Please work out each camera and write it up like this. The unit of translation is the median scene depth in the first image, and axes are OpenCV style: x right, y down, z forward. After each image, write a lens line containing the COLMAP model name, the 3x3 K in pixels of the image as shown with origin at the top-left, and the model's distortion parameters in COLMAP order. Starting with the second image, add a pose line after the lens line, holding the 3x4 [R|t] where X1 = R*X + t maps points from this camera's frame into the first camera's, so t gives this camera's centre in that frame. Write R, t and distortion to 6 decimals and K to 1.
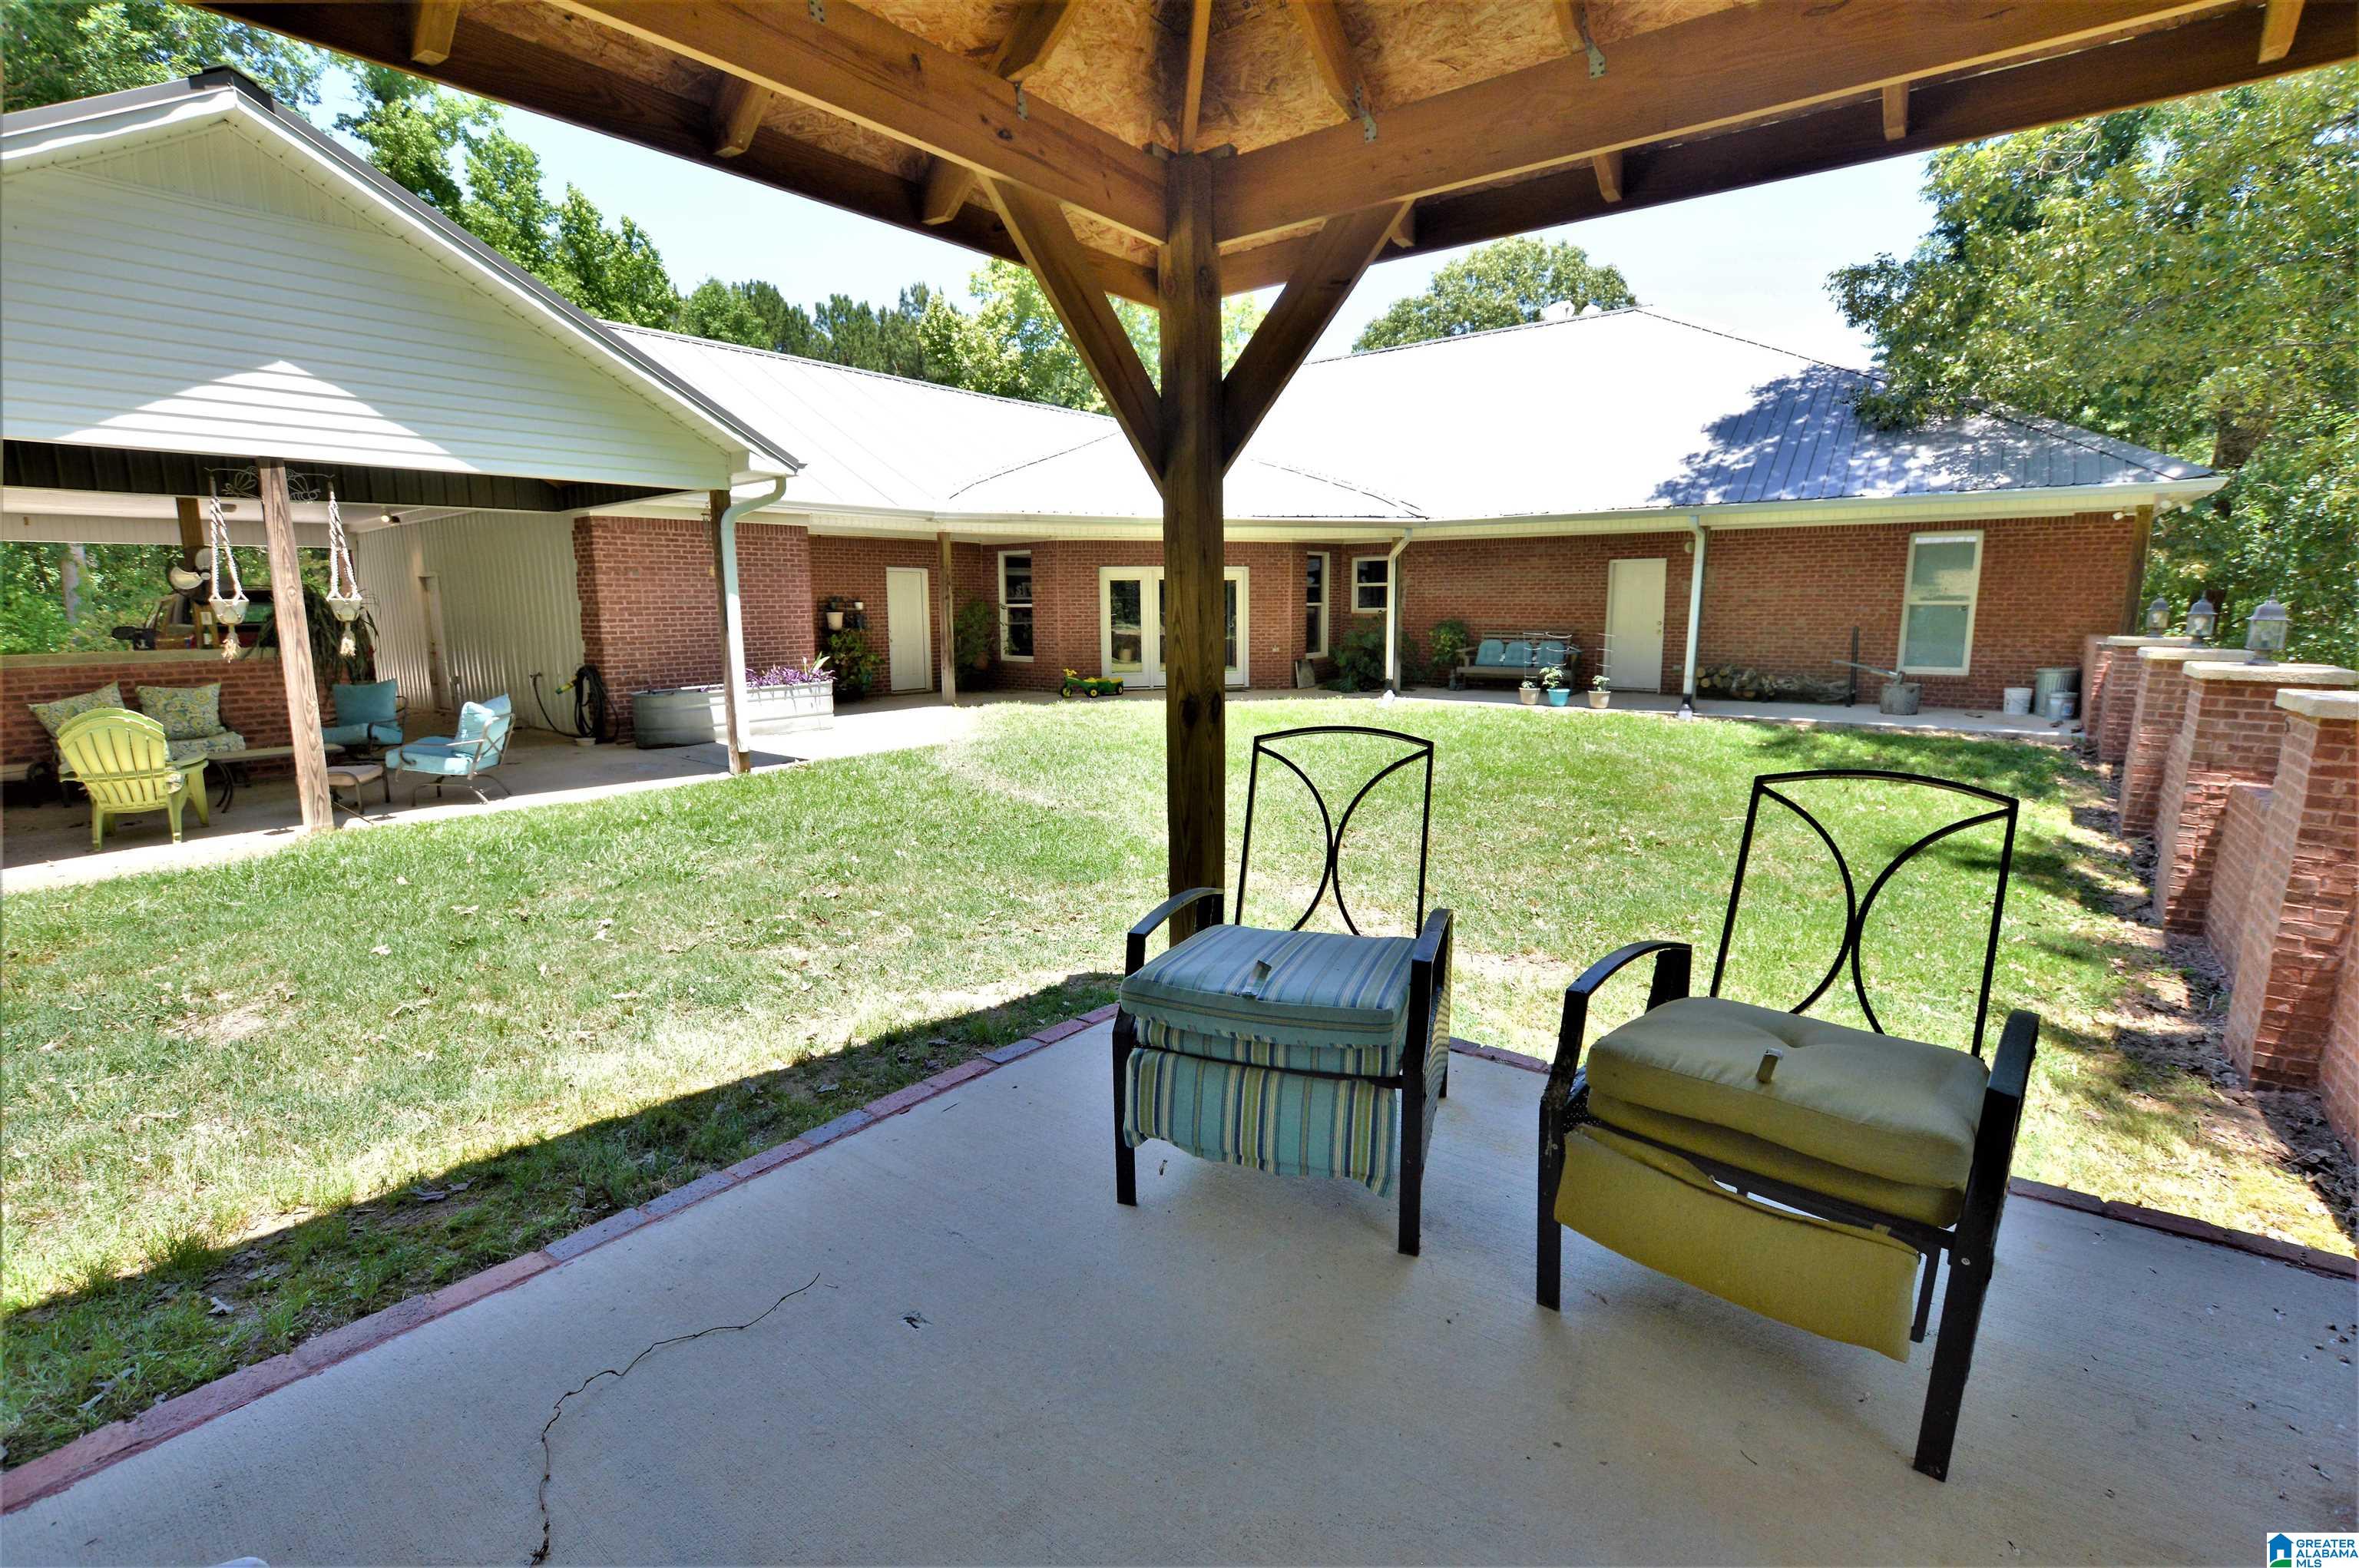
lens RADIAL K [[1058.2, 0, 1174.6], [0, 1058.2, 782.0], [0, 0, 1]] dist [-0.025985, 0.000624]
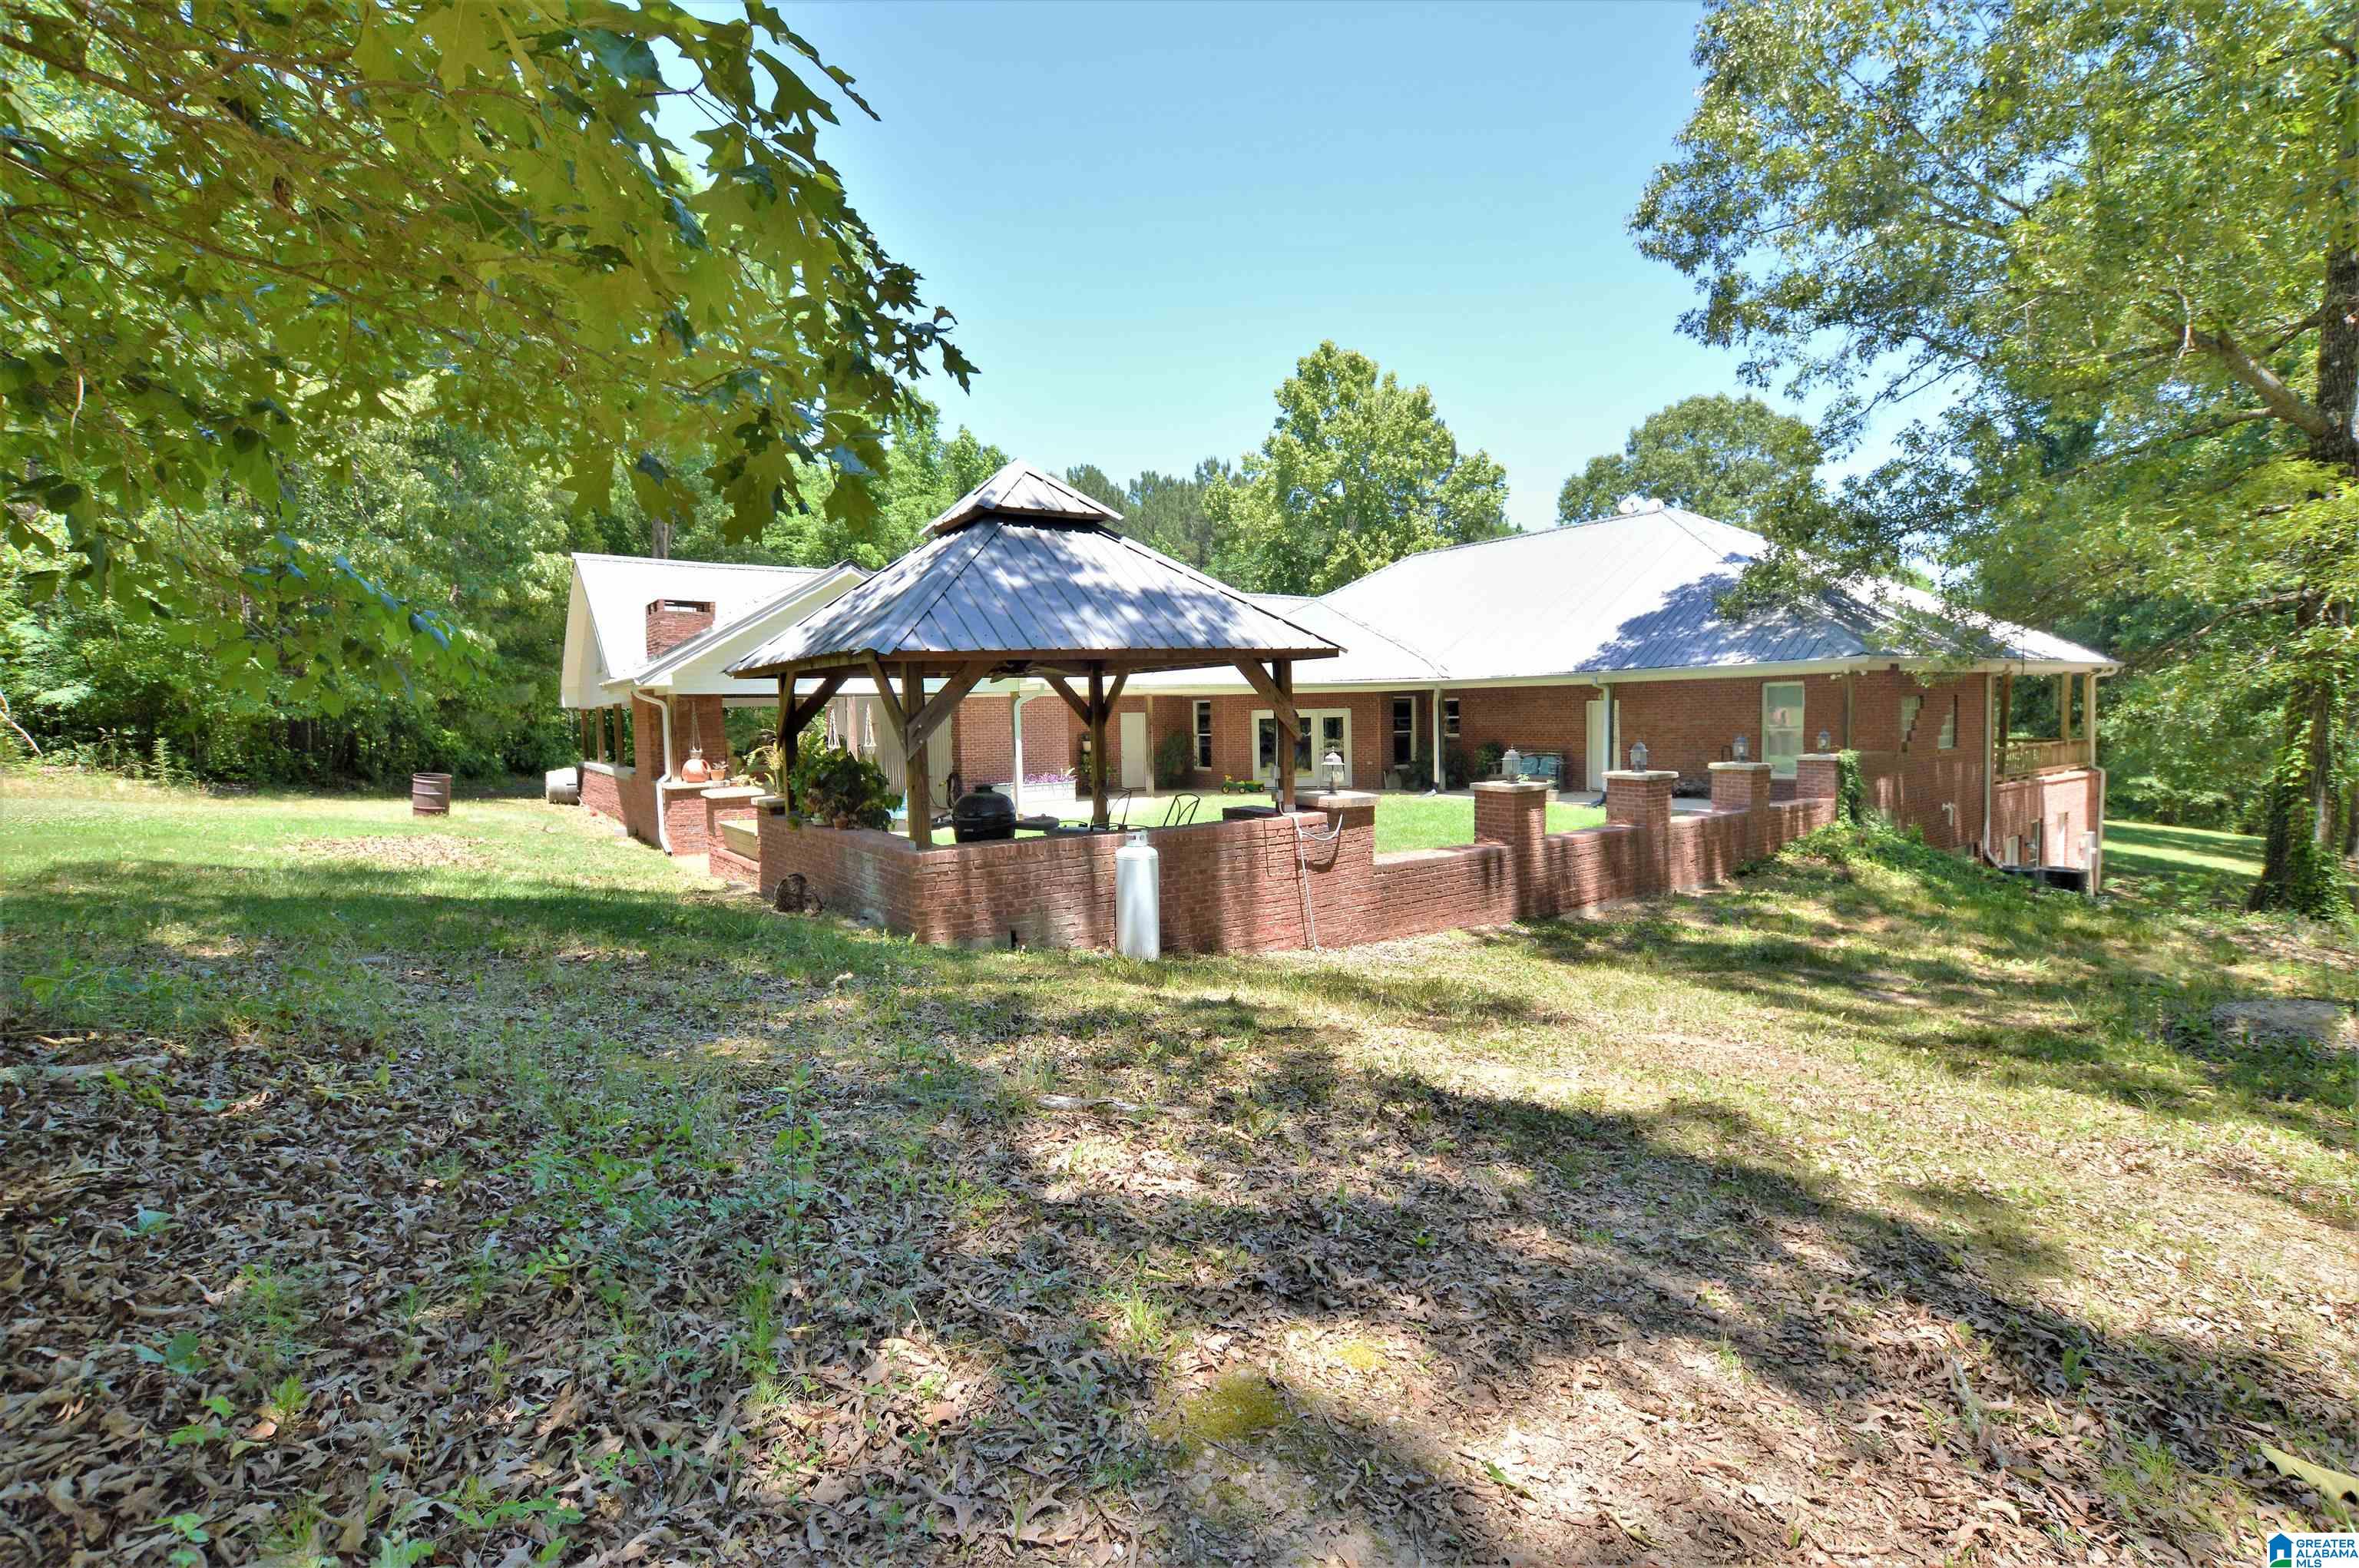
lens RADIAL K [[1058.2, 0, 1174.6], [0, 1058.2, 782.0], [0, 0, 1]] dist [-0.025985, 0.000624]
pose [[0.957089, 0.011451, -0.289568, 0.262299], [-0.040238, 0.994791, -0.093656, 0.049881], [0.286988, 0.101289, 0.952564, -0.488697]]
